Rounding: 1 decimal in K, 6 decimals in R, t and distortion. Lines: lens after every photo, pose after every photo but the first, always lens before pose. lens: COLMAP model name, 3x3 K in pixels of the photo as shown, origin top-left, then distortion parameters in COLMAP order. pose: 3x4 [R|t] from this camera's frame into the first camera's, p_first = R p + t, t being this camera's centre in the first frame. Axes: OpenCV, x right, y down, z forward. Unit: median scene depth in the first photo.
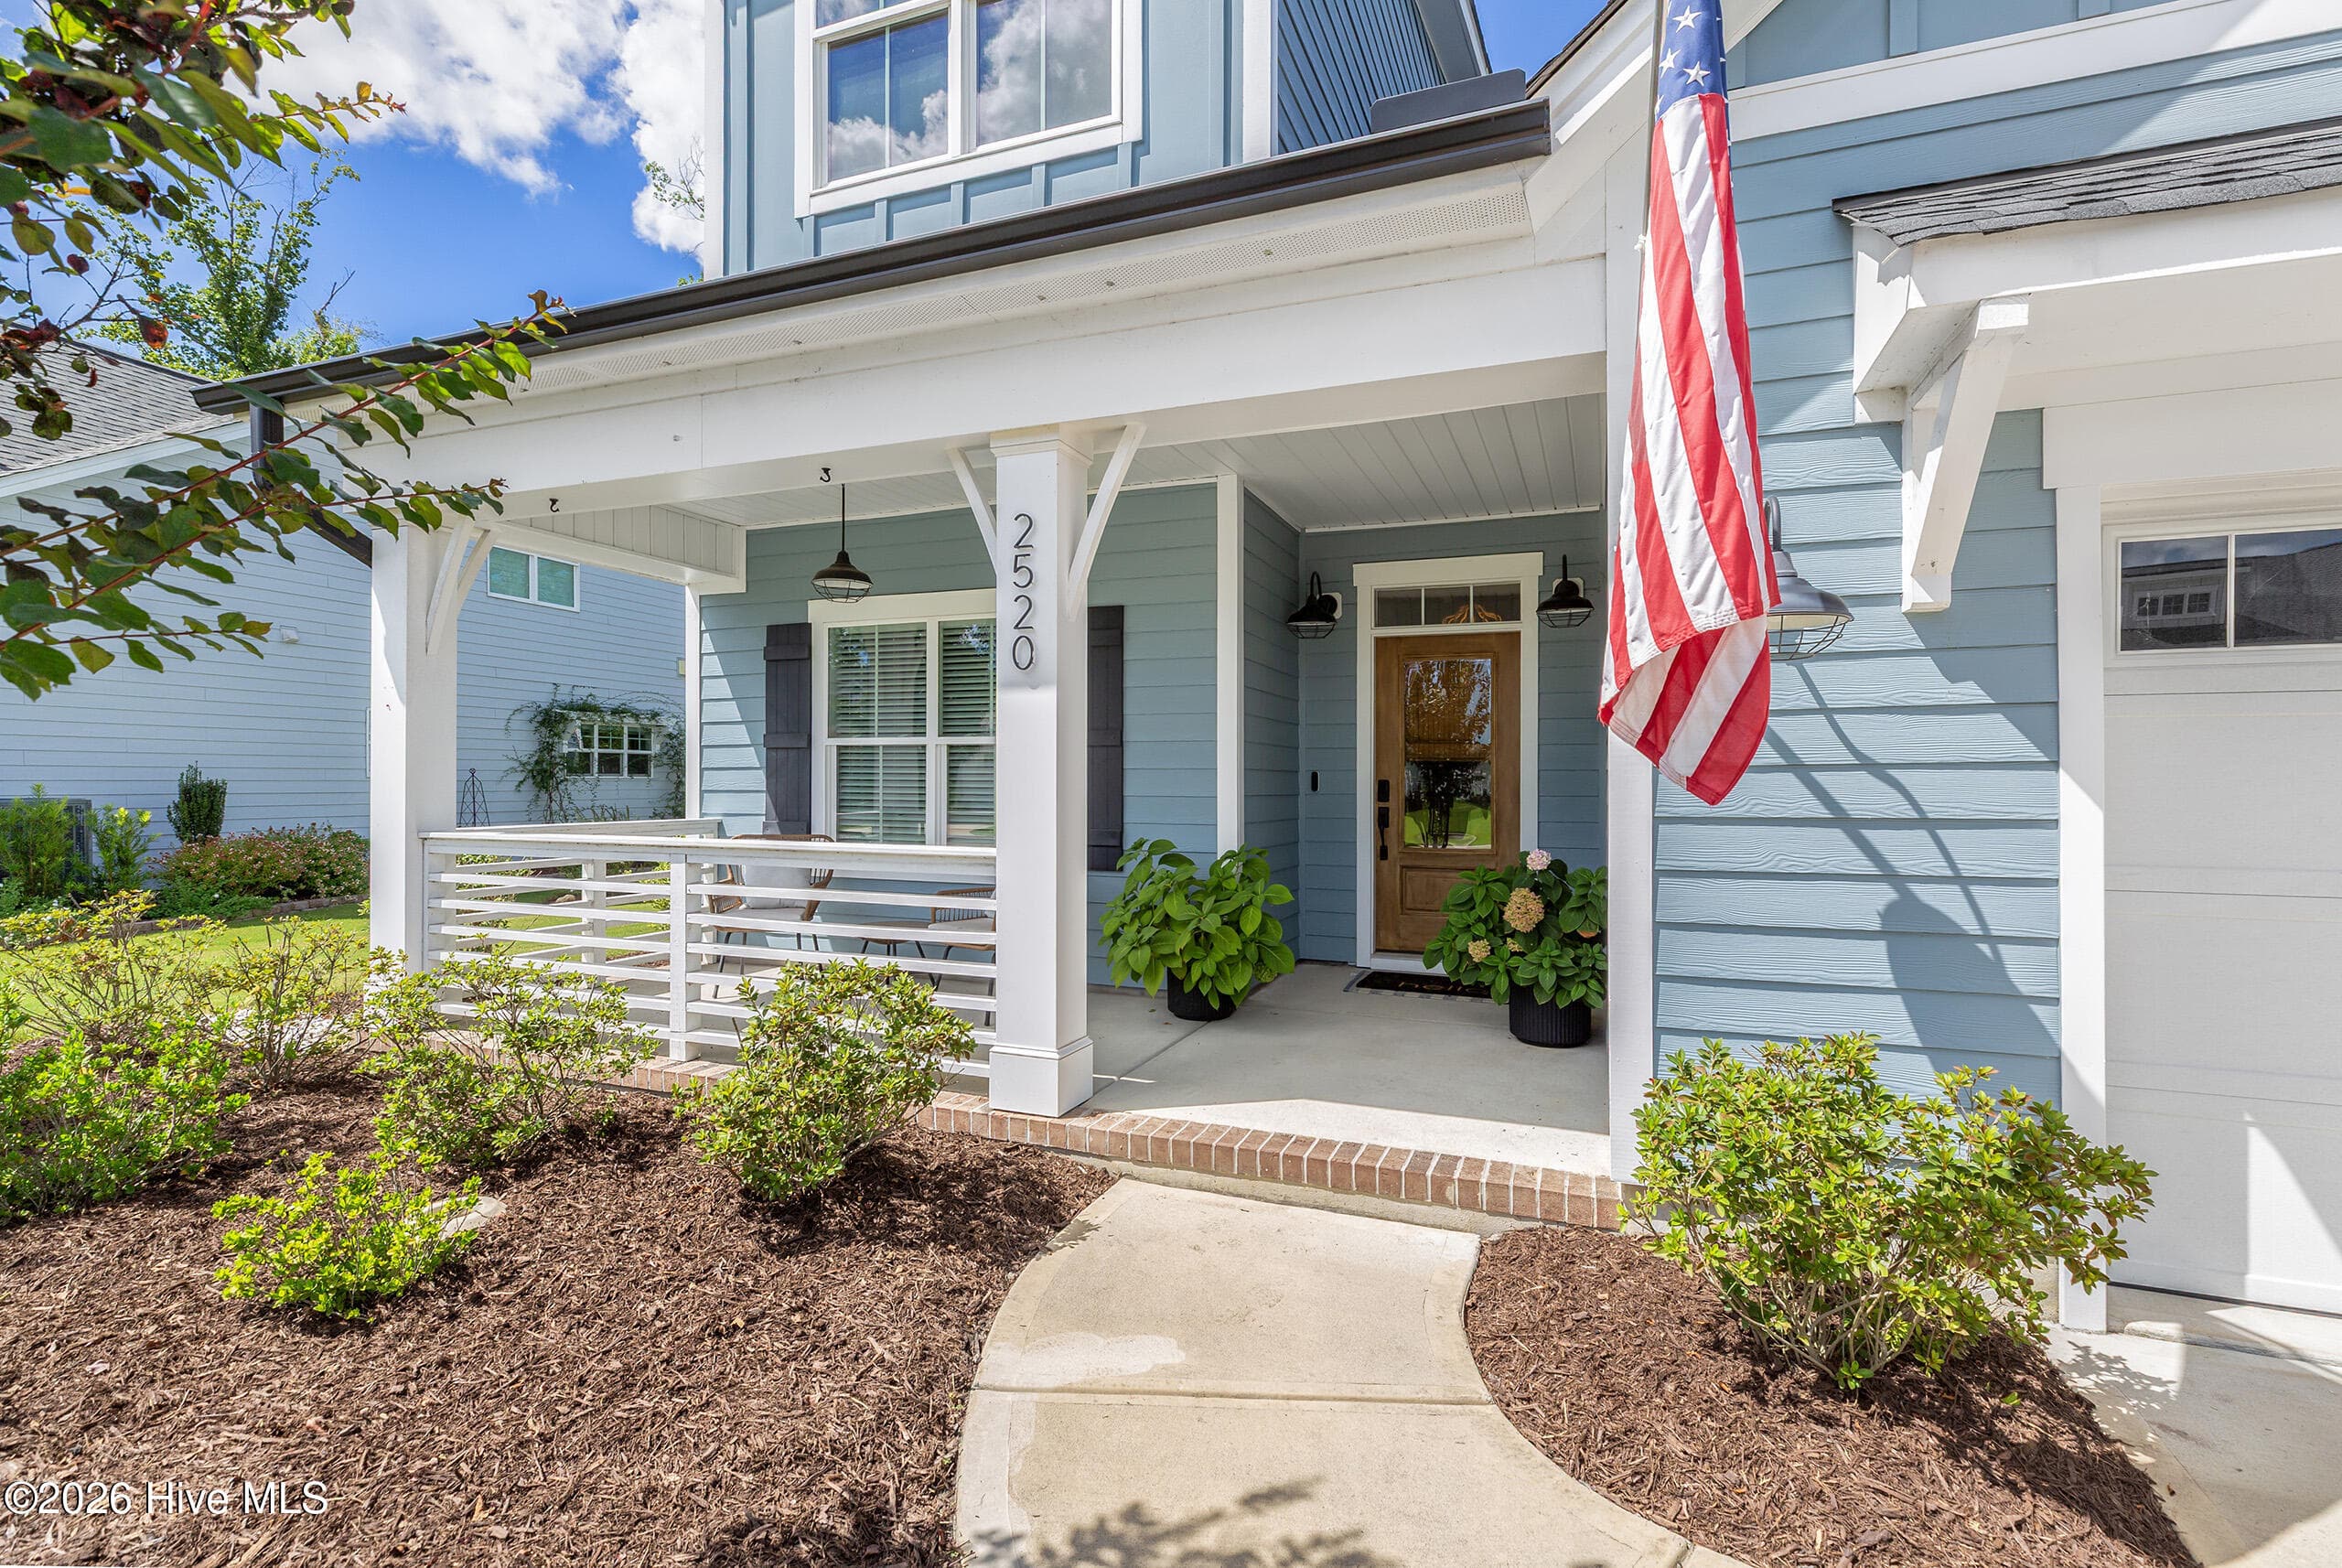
lens RADIAL K [[1089.0, 0, 1184.0], [0, 1089.0, 789.8], [0, 0, 1]] dist [-0.028345, 0.004088]
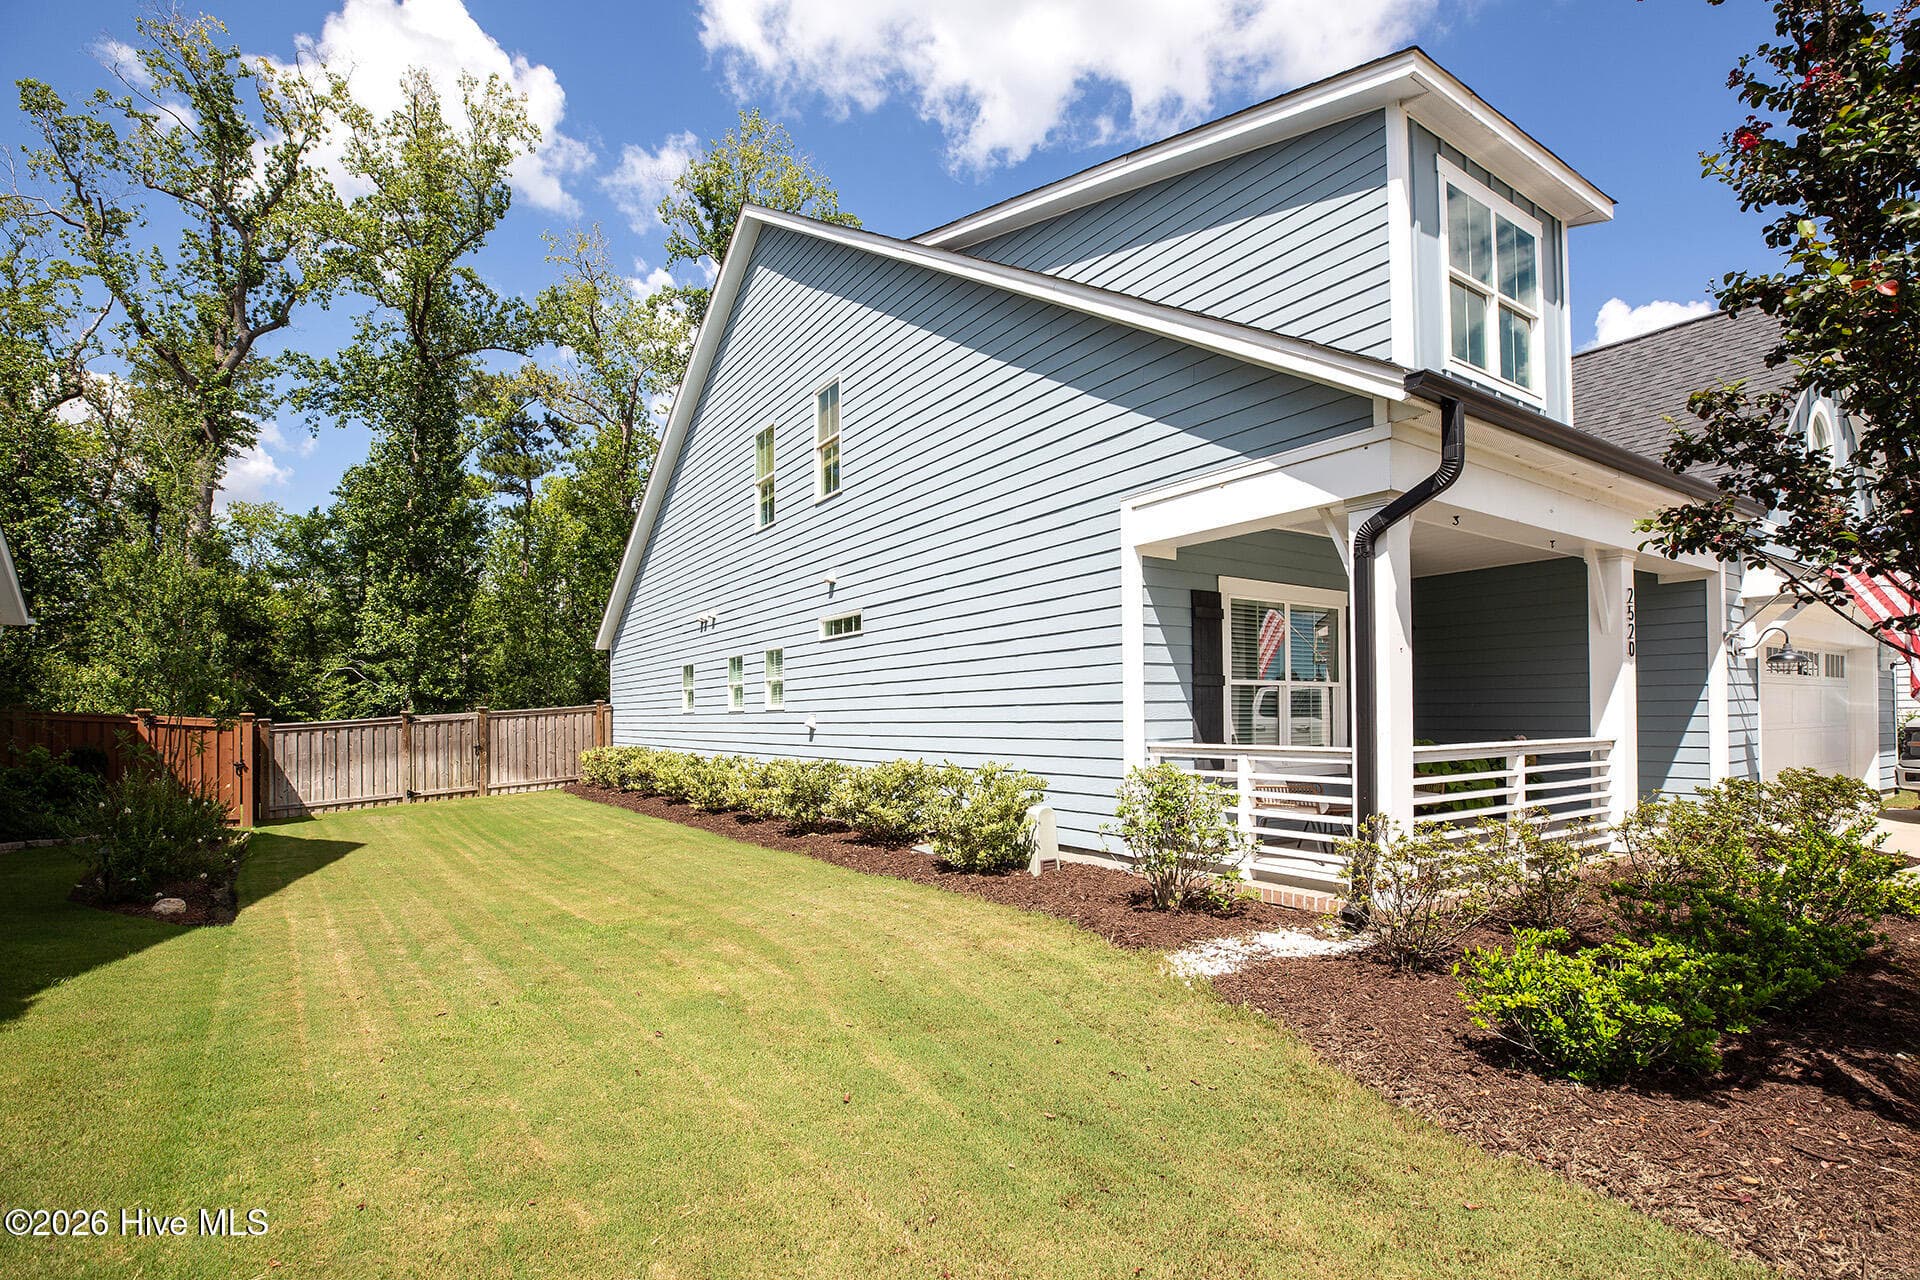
lens RADIAL K [[892.8, 0, 964.1], [0, 892.8, 713.9], [0, 0, 1]] dist [-0.028345, 0.004088]
pose [[0.583929, -0.009719, 0.811747, -1.678731], [0.017859, 0.999840, -0.000876, -0.010437], [-0.811608, 0.015009, 0.584009, 0.725507]]
